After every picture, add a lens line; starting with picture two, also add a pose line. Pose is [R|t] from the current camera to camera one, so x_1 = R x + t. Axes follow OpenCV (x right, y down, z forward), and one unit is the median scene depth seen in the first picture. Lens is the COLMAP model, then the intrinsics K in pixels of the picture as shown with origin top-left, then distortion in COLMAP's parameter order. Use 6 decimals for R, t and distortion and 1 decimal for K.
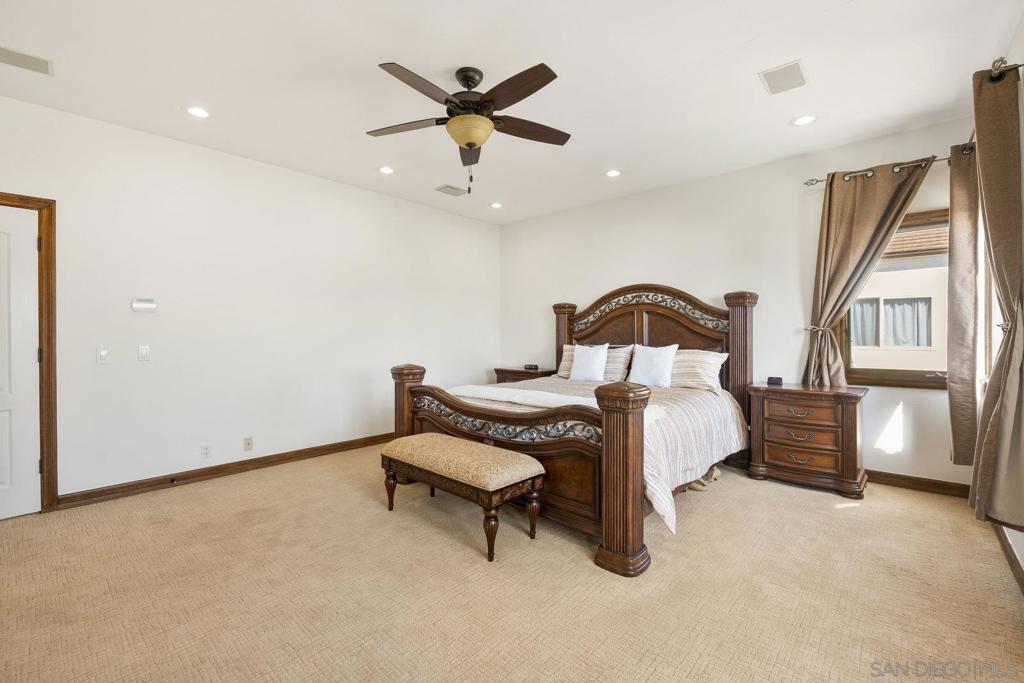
lens RADIAL K [[425.3, 0, 502.6], [0, 425.3, 334.2], [0, 0, 1]] dist [-0.012689, 0.000309]
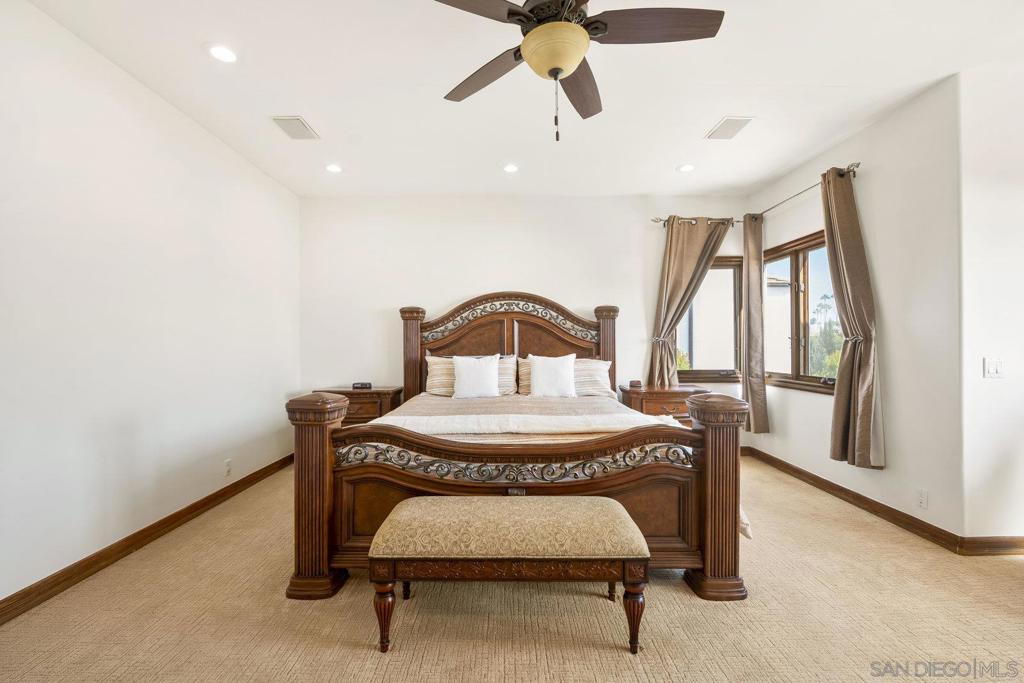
lens RADIAL K [[425.3, 0, 509.3], [0, 425.3, 346.2], [0, 0, 1]] dist [-0.012689, 0.000309]
pose [[0.744640, -0.003125, 0.667459, -0.367475], [0.000573, 0.999992, 0.004043, 0.001530], [-0.667467, -0.002628, 0.744635, 0.326672]]
